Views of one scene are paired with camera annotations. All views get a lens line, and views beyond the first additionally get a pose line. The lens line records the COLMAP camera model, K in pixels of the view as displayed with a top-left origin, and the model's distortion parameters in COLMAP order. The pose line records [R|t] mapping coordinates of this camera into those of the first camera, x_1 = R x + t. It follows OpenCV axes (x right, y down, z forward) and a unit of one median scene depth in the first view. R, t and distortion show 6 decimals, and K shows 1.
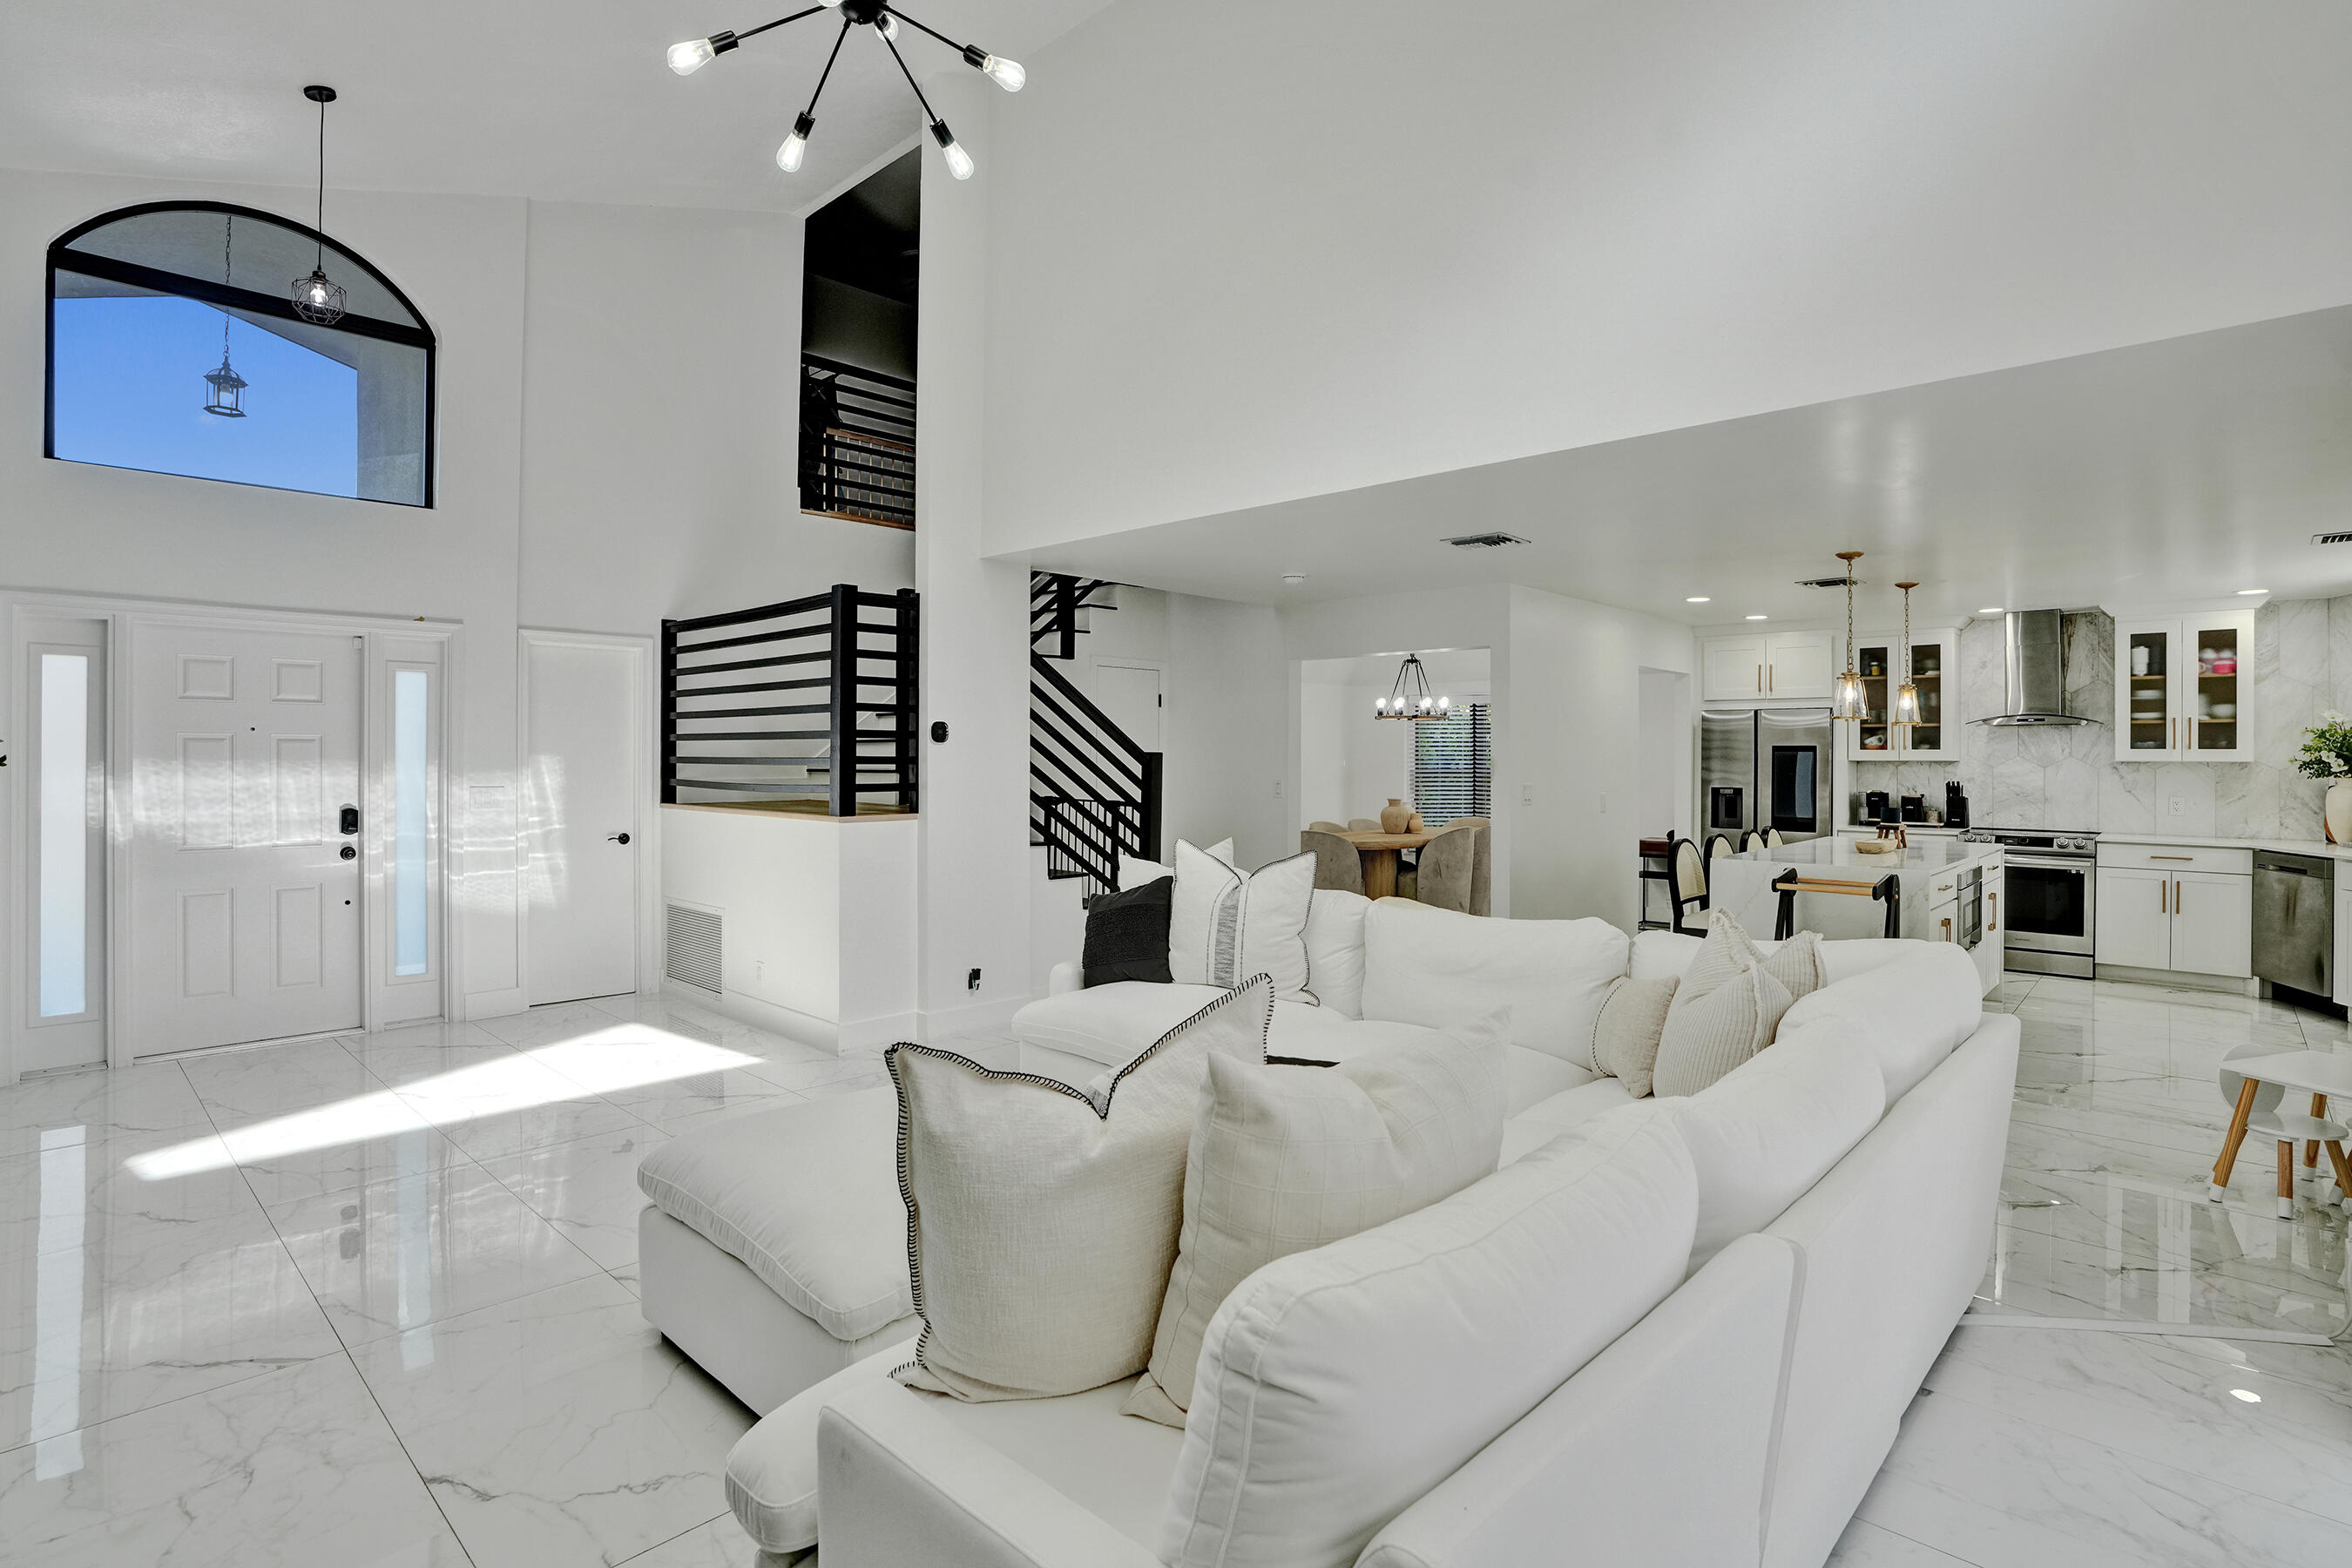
lens RADIAL K [[1151.9, 0, 1185.4], [0, 1151.9, 763.4], [0, 0, 1]] dist [-0.000497, -0.000071]
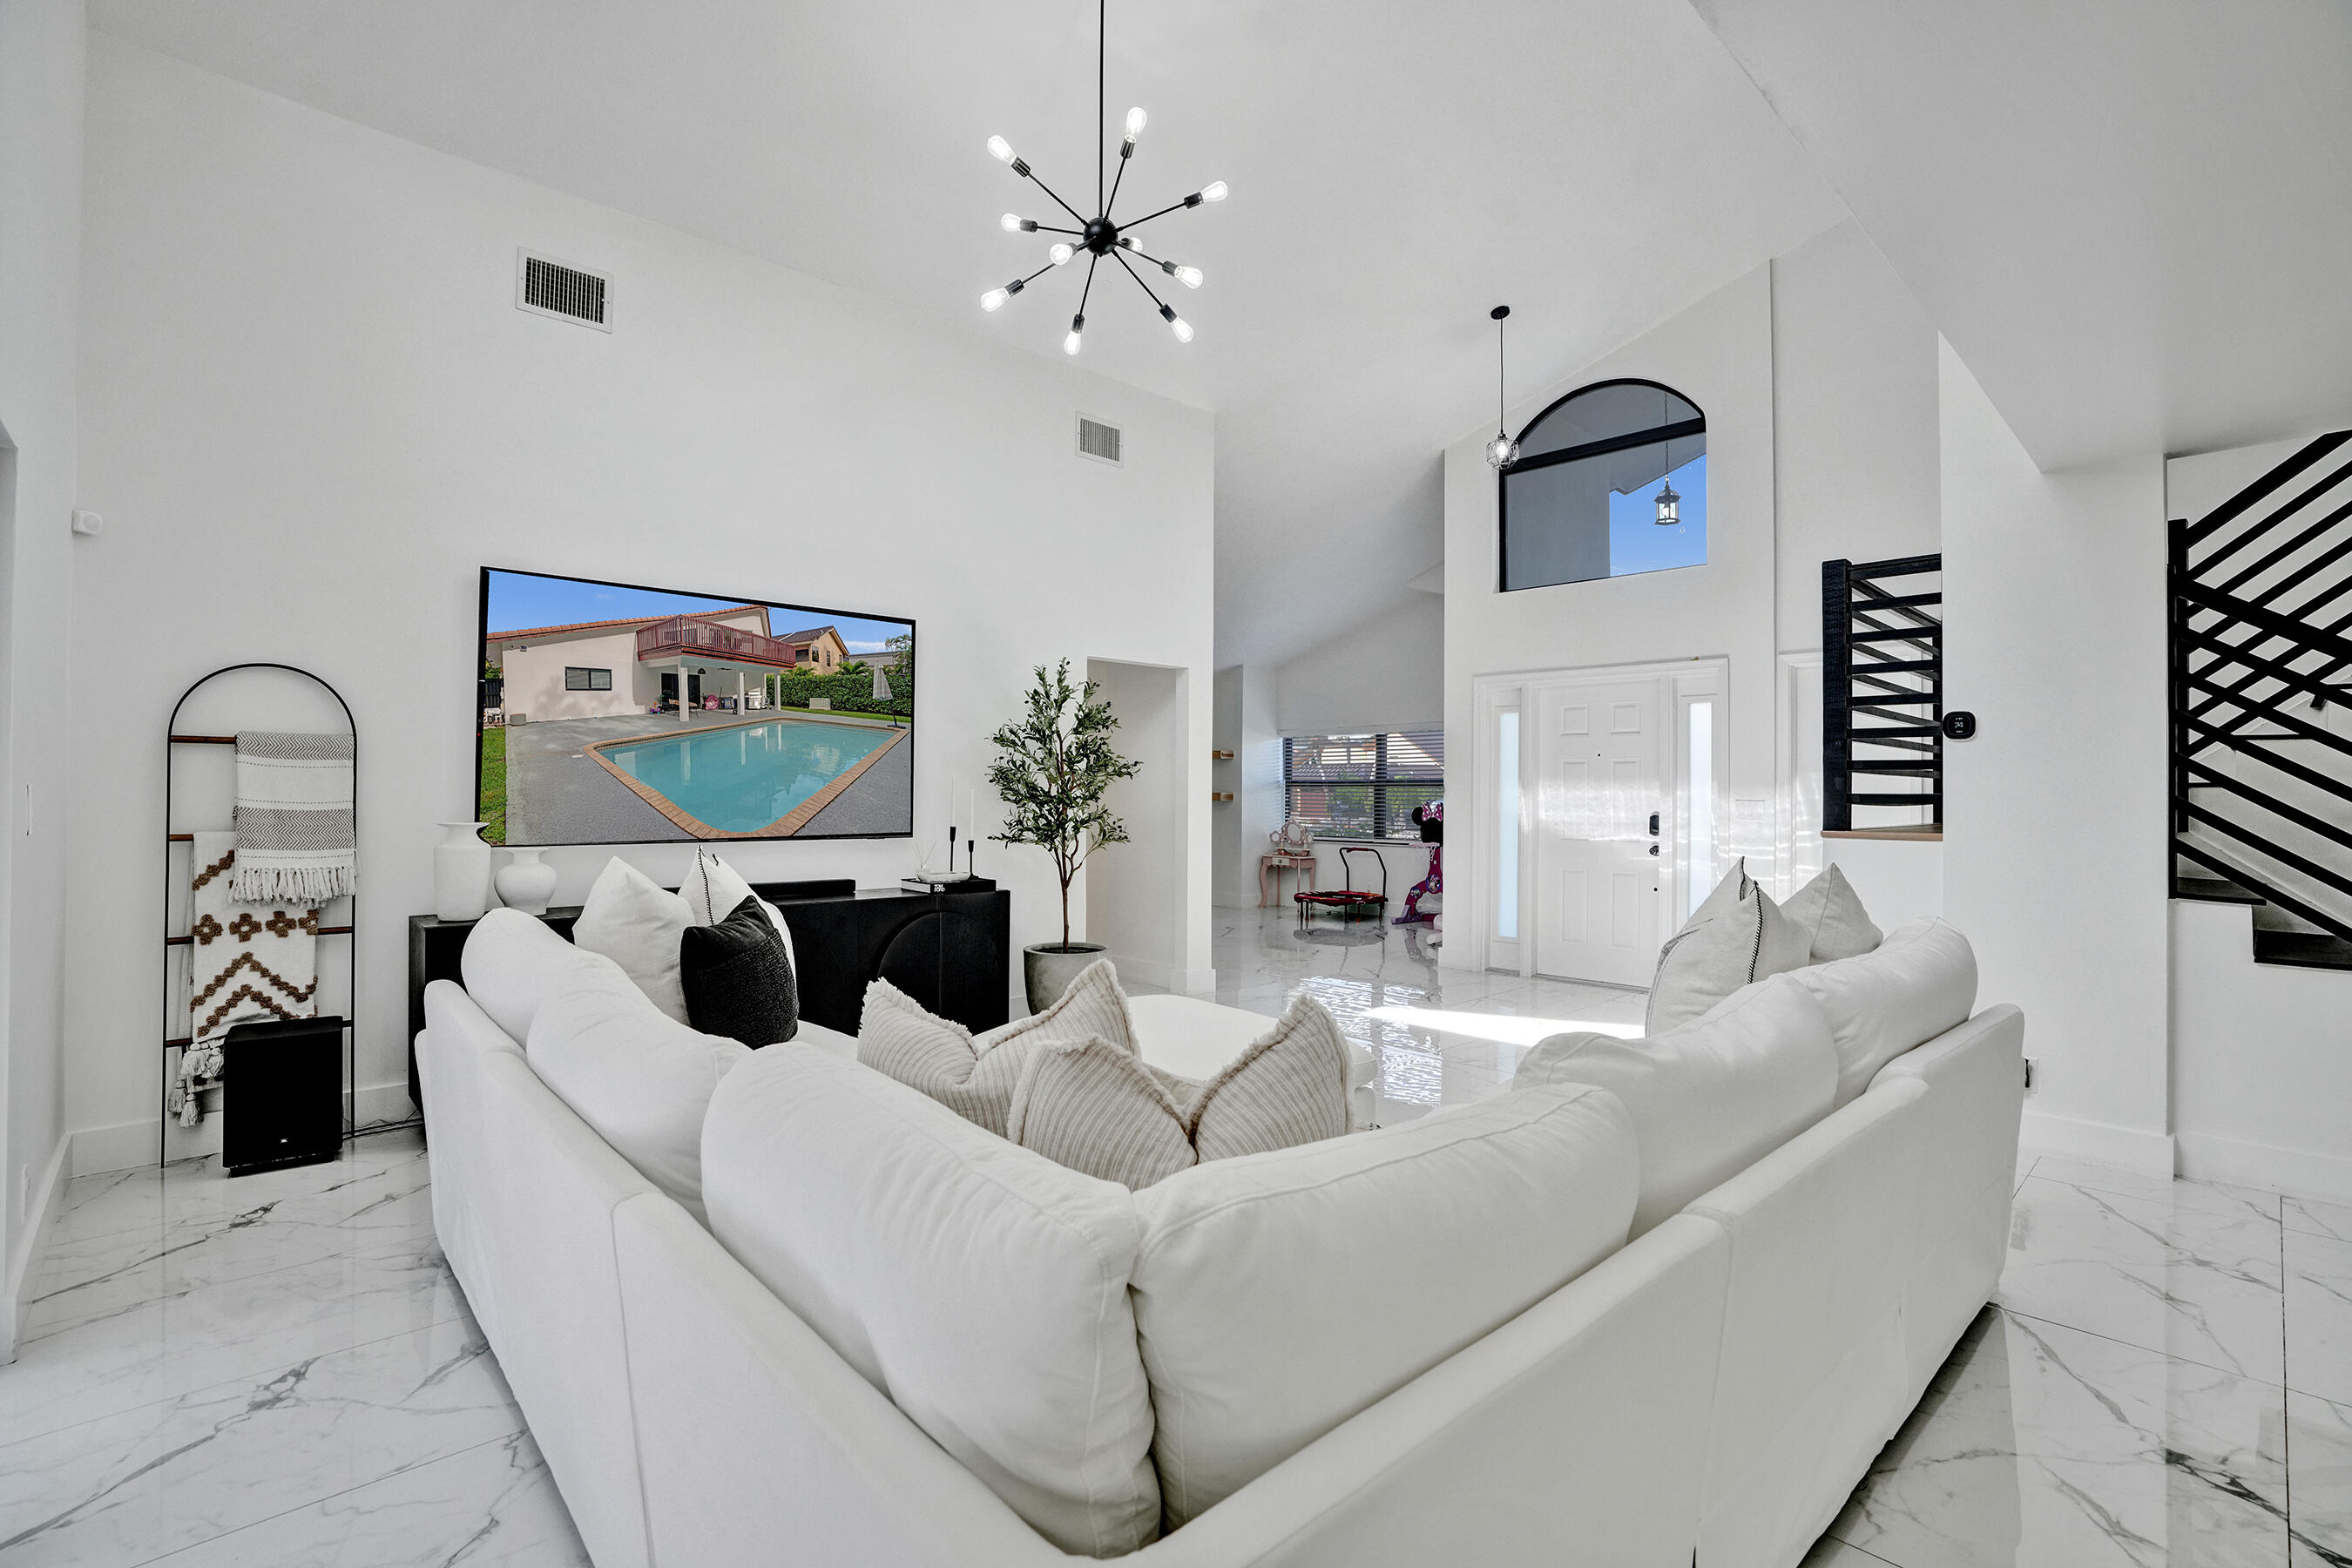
lens RADIAL K [[1178.7, 0, 1176.0], [0, 1178.7, 784.0], [0, 0, 1]] dist [-0.001450, -0.000064]
pose [[0.000661, -0.005639, -0.999984, 0.573008], [-0.009025, 0.999943, -0.005644, 0.016385], [0.999959, 0.009029, 0.000610, 0.468958]]
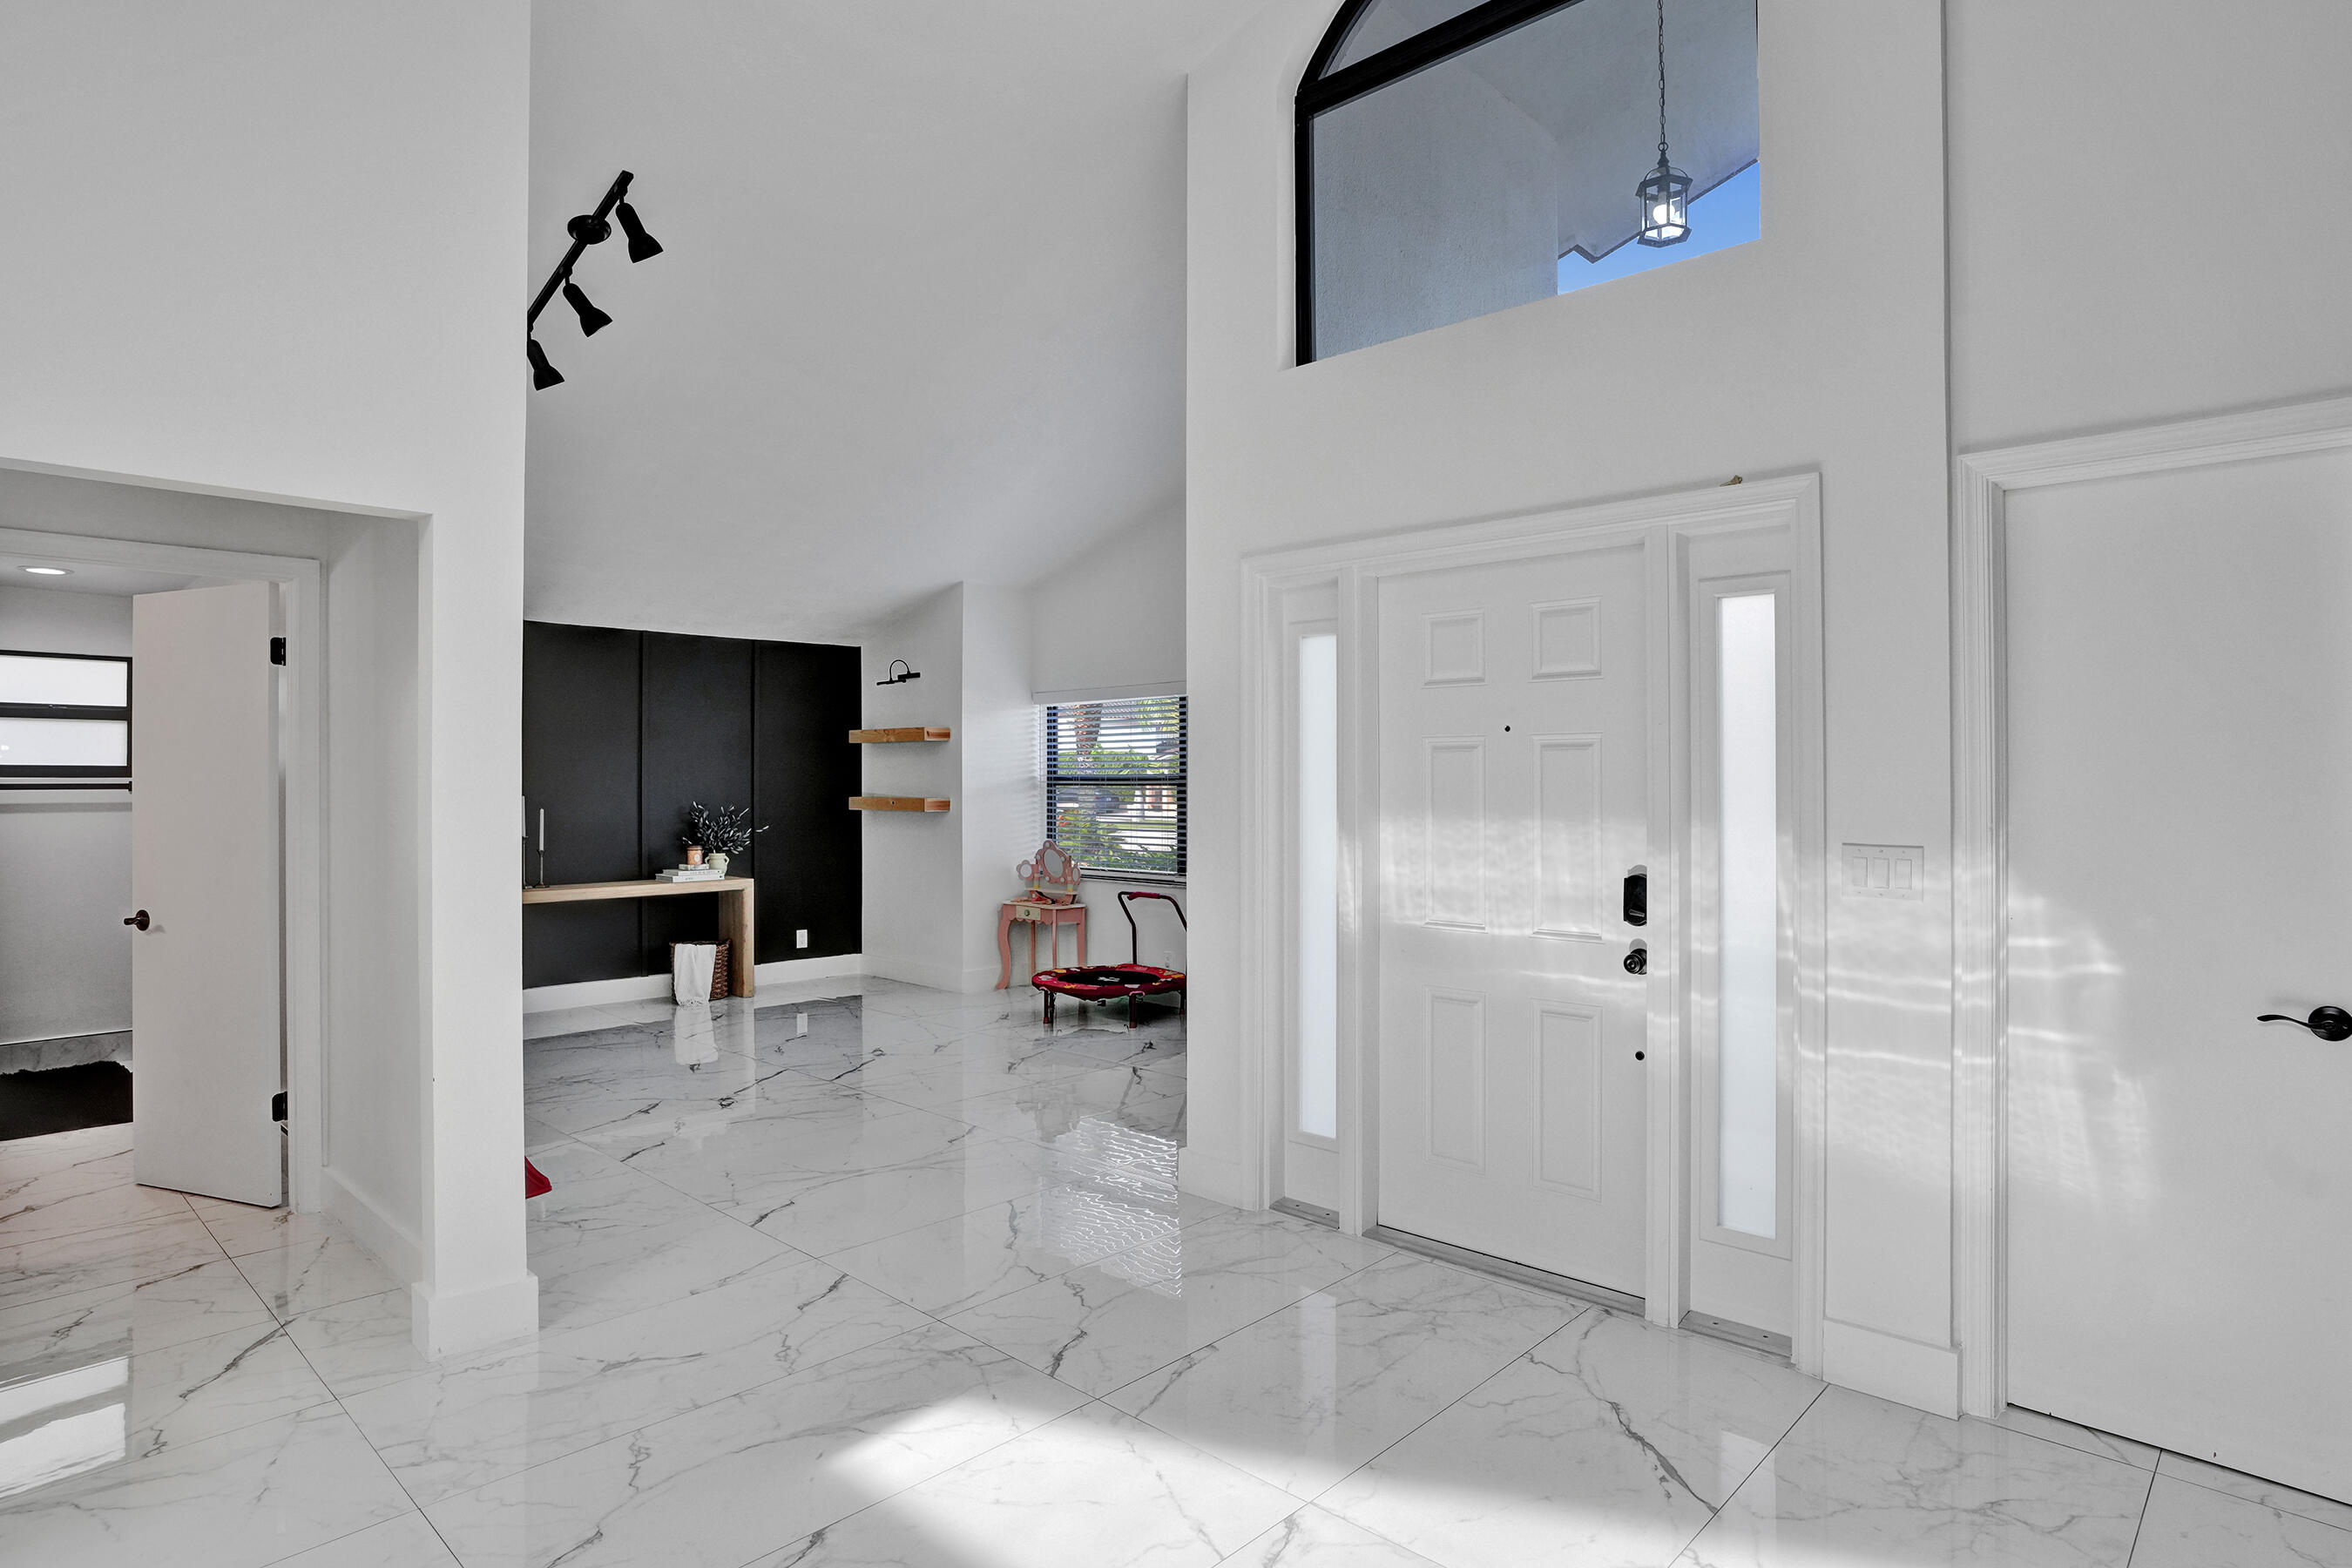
lens RADIAL K [[1260.7, 0, 1175.5], [0, 1260.7, 772.9], [0, 0, 1]] dist [-0.024148, -0.000796]
pose [[0.016283, 0.000880, -0.999867, -0.170158], [-0.001960, 0.999998, 0.000848, -0.008466], [0.999865, 0.001945, 0.016285, 0.783815]]
